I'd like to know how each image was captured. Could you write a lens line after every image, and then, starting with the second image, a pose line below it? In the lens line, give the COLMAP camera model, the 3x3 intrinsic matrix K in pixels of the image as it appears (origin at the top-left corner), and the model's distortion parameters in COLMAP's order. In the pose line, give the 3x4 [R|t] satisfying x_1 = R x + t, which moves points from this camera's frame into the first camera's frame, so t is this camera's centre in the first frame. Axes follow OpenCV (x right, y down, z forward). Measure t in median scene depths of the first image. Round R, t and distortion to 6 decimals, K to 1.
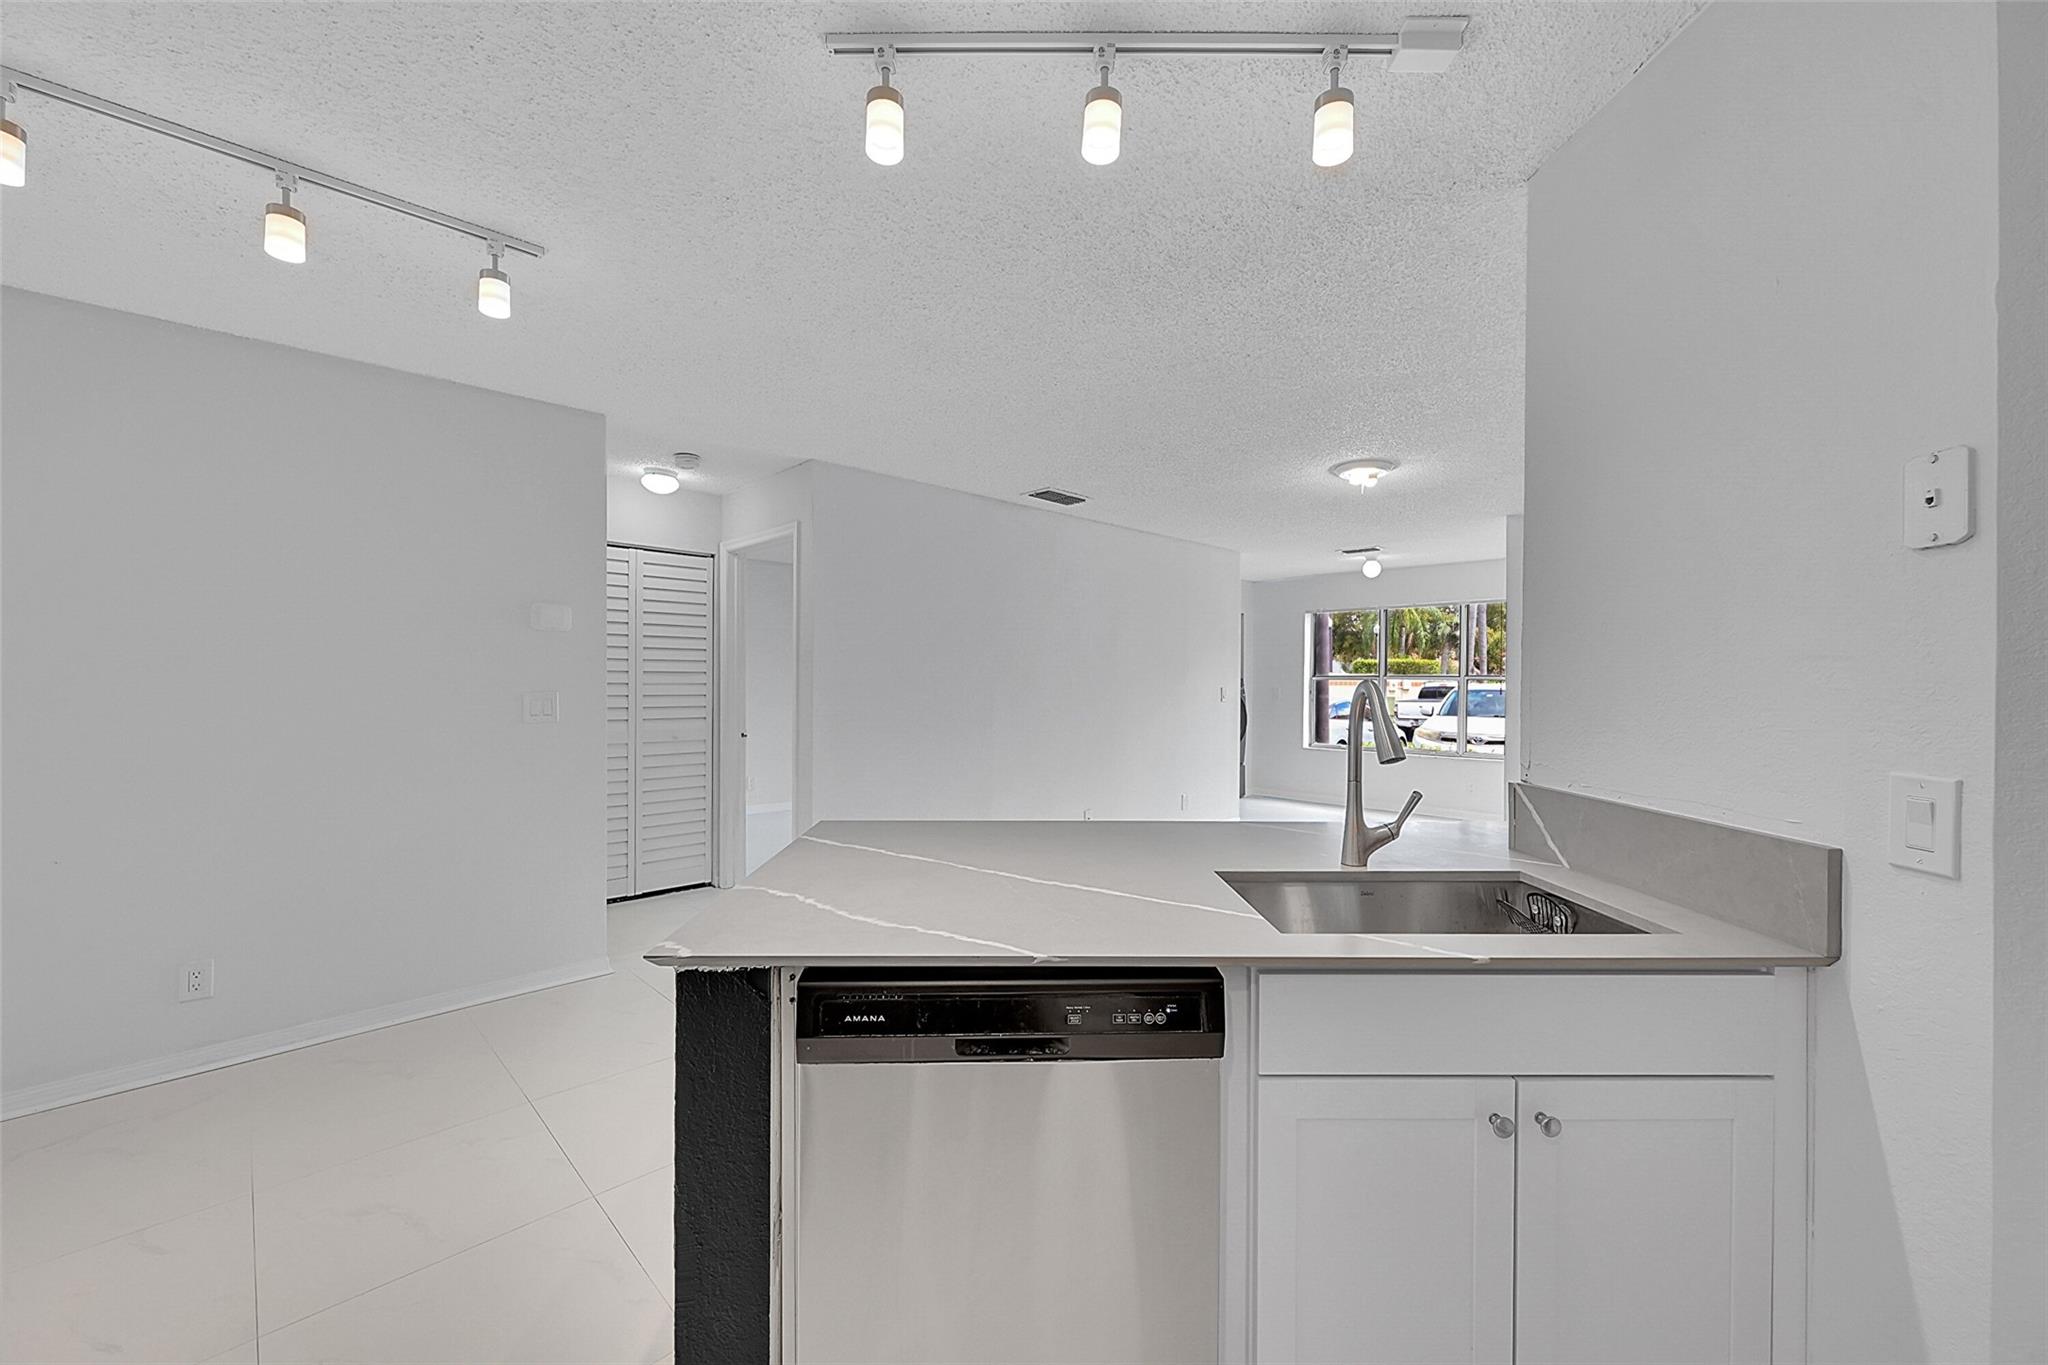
lens RADIAL K [[799.7, 0, 1024.0], [0, 799.7, 682.5], [0, 0, 1]] dist [-0.000255, 0.000008]
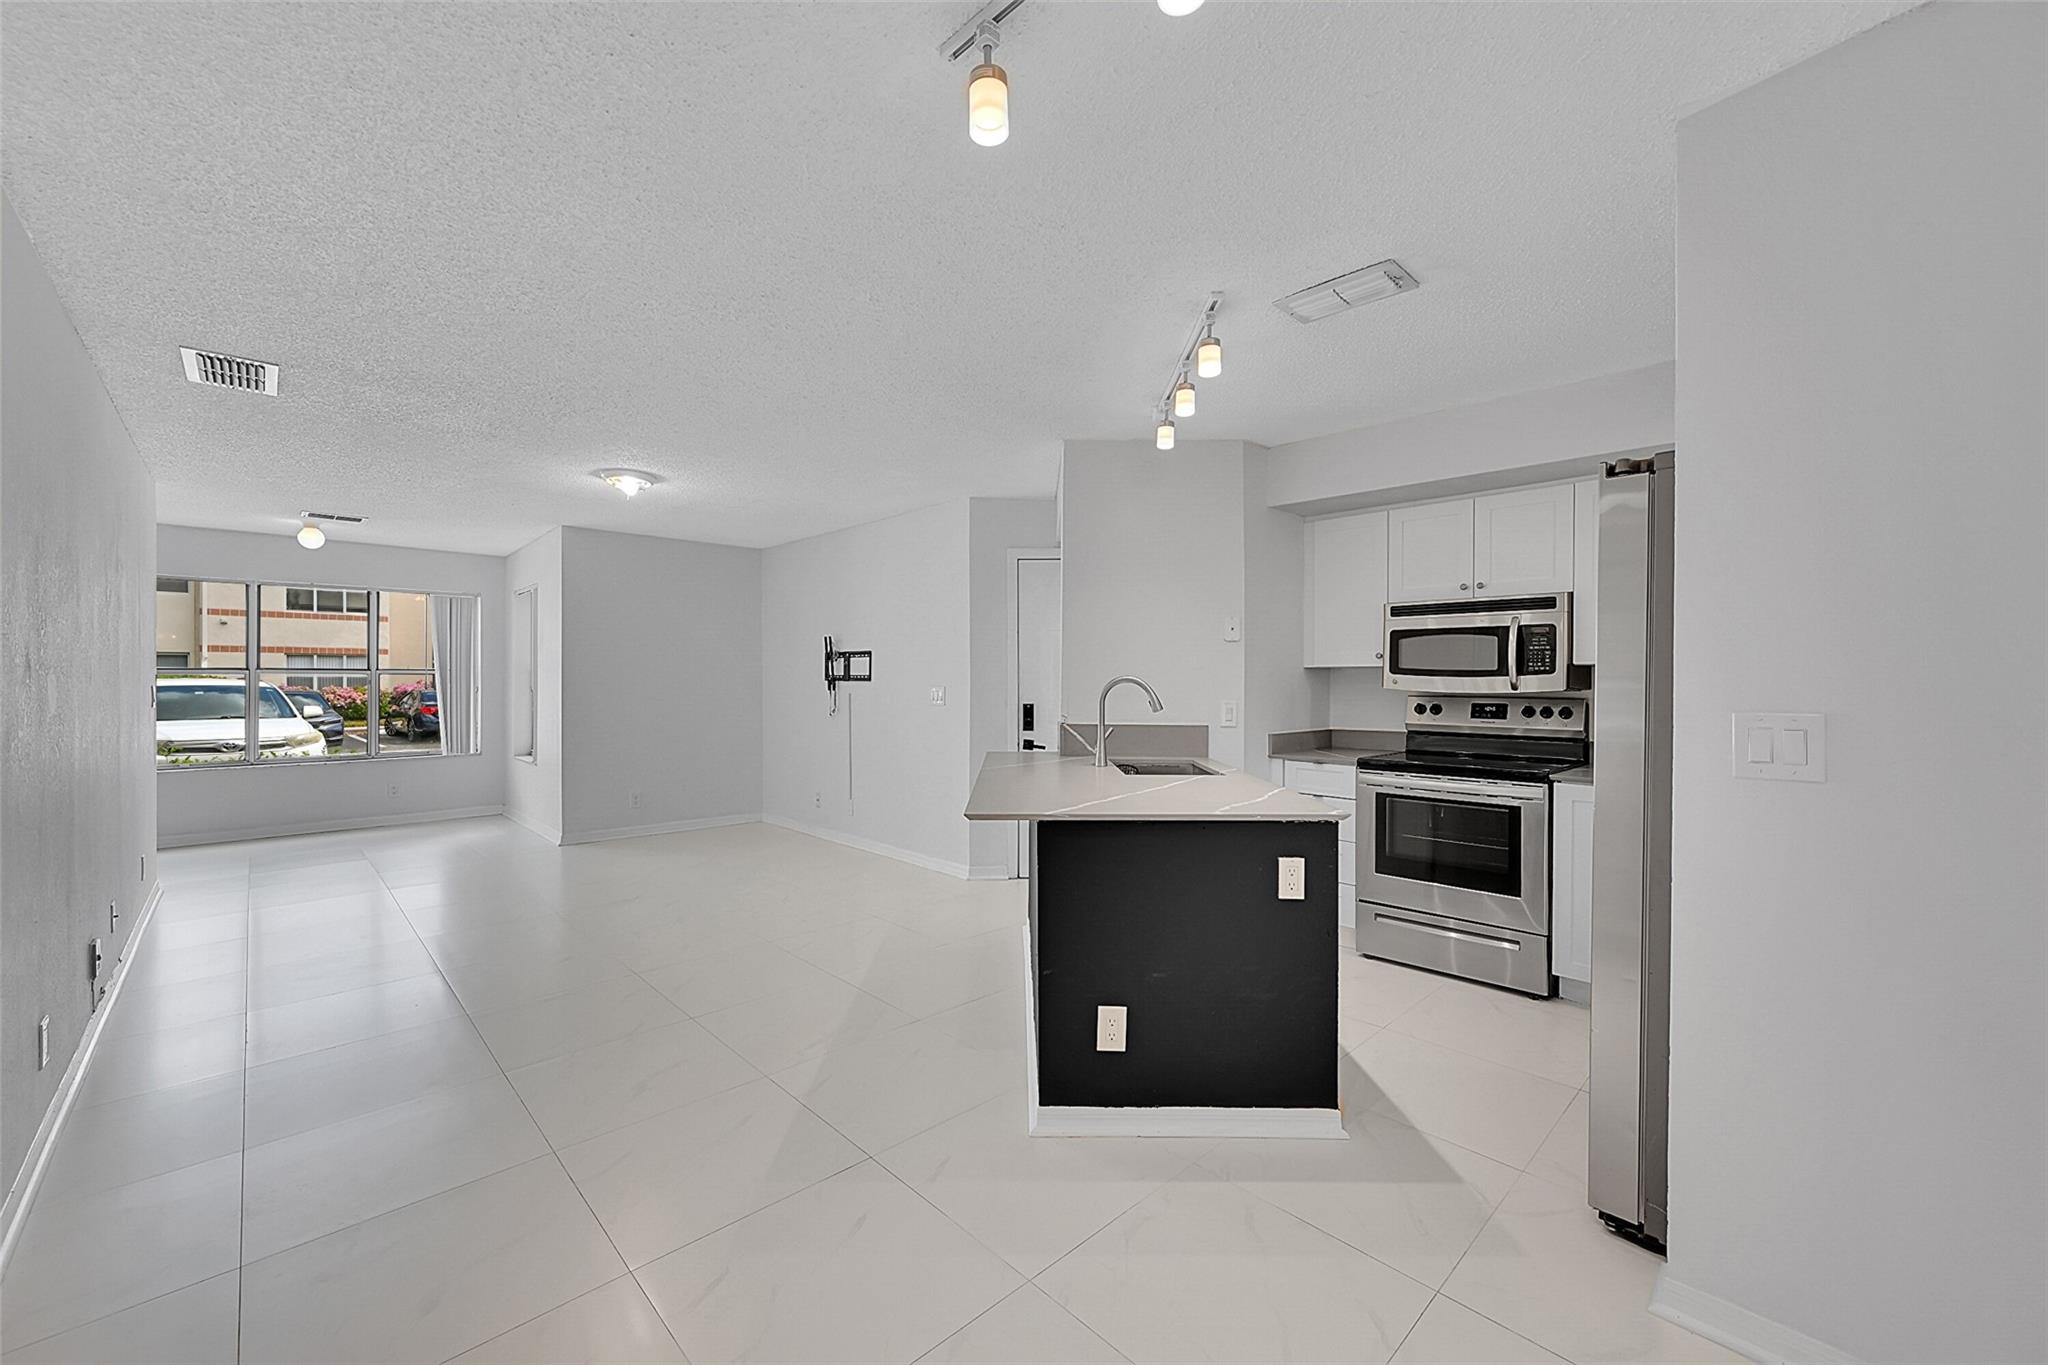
lens RADIAL K [[799.7, 0, 1024.0], [0, 799.7, 682.5], [0, 0, 1]] dist [-0.000255, 0.000008]
pose [[0.016038, -0.008648, 0.999834, -1.848217], [0.001820, 0.999961, 0.008620, -0.003538], [-0.999870, 0.001681, 0.016053, 1.320134]]
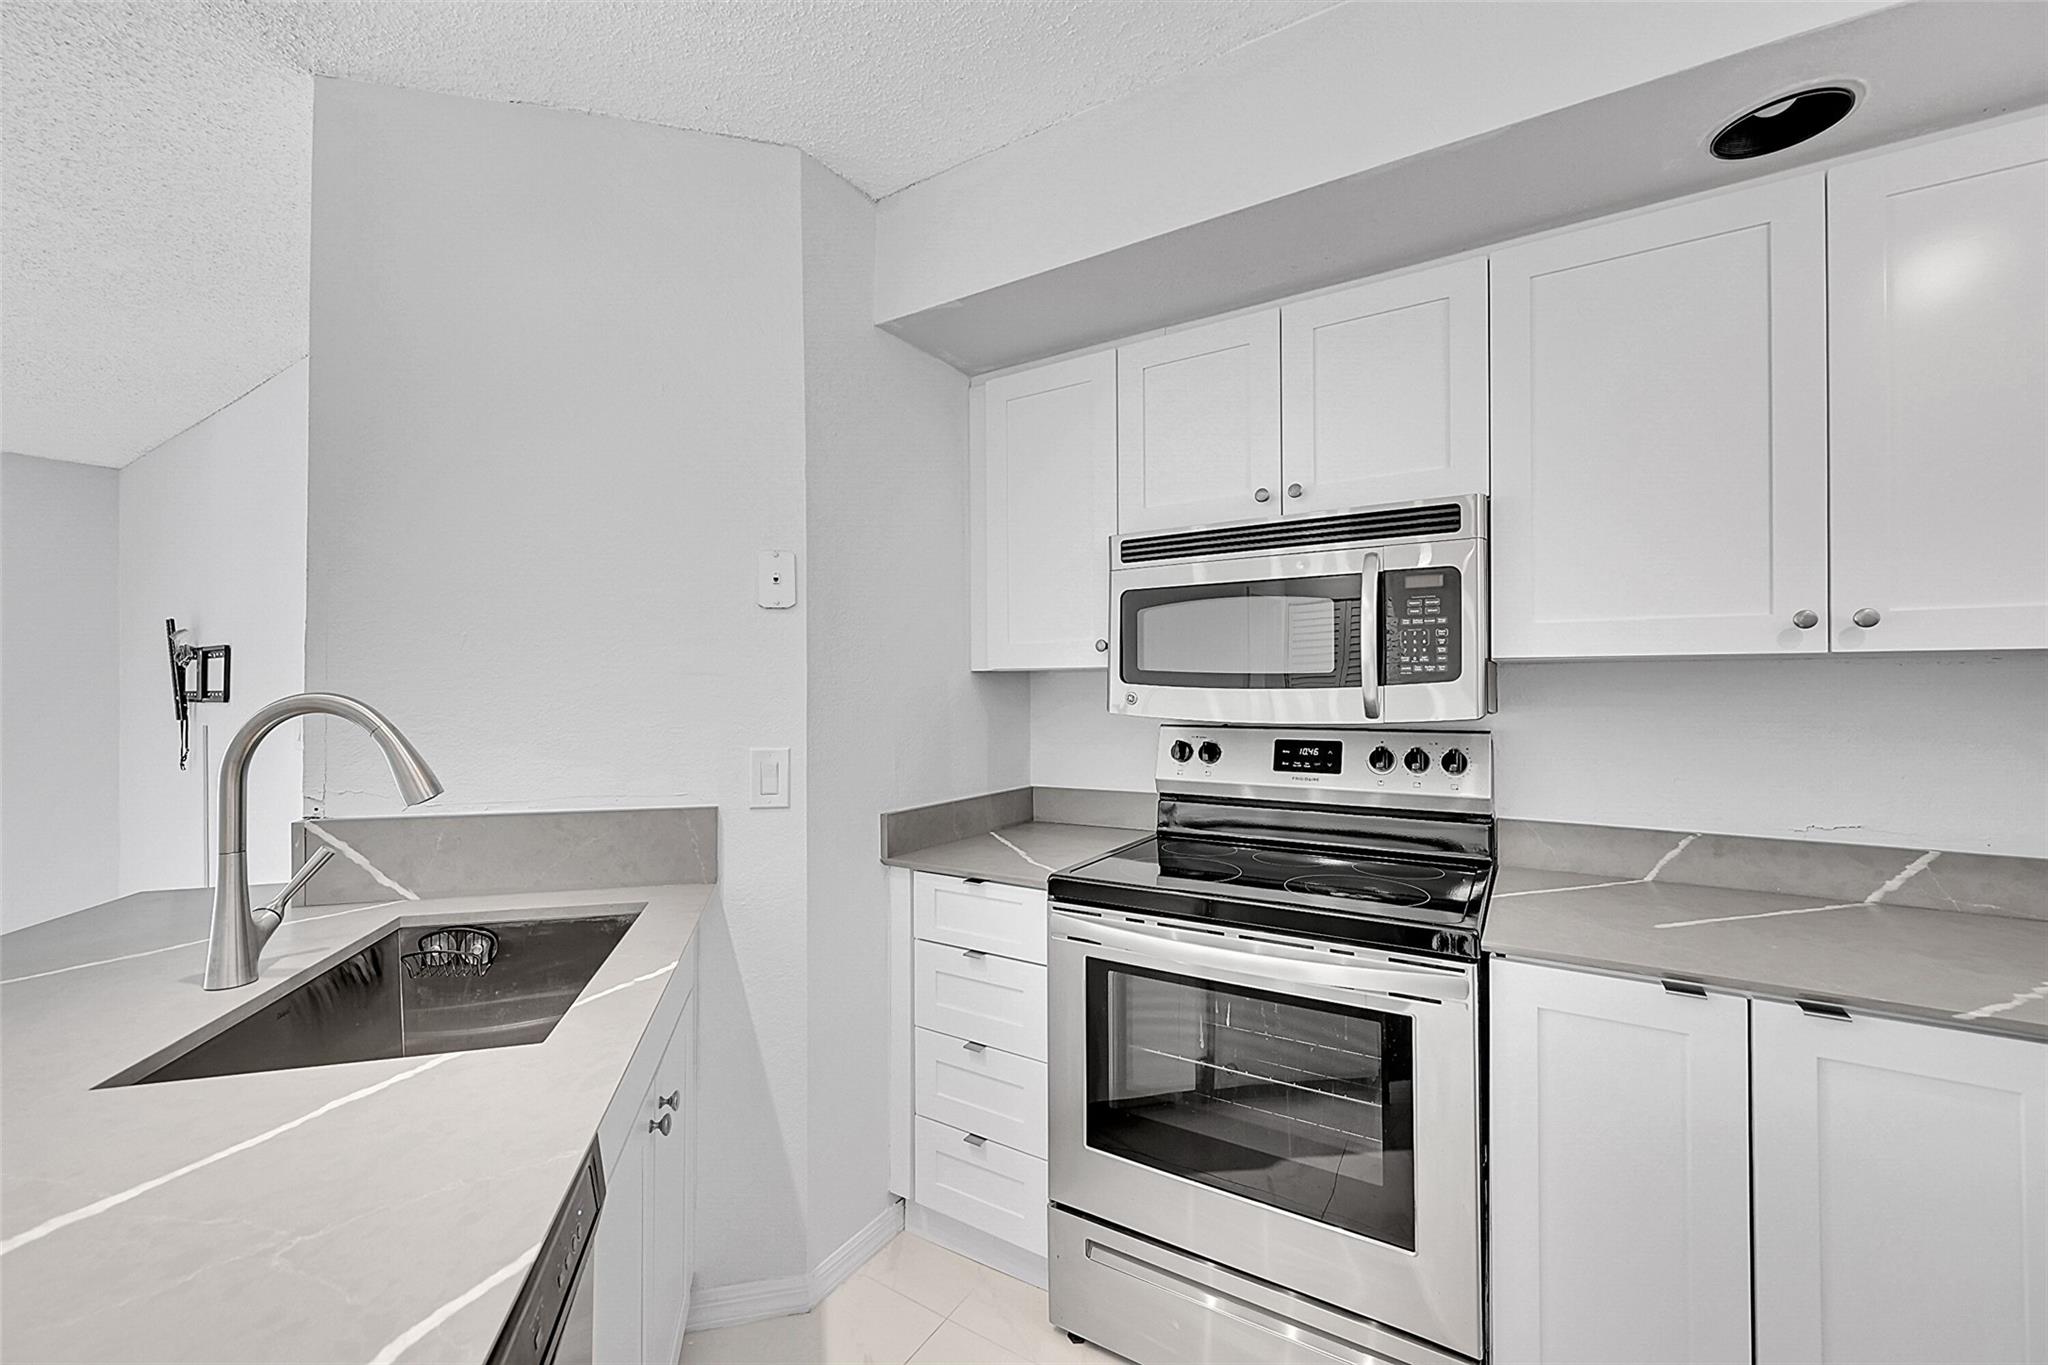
lens RADIAL K [[799.7, 0, 1024.0], [0, 799.7, 682.5], [0, 0, 1]] dist [-0.000255, 0.000008]
pose [[-0.236100, 0.006076, 0.971710, -0.394586], [0.007863, 0.999960, -0.004342, -0.003409], [-0.971697, 0.006615, -0.236138, 0.610203]]
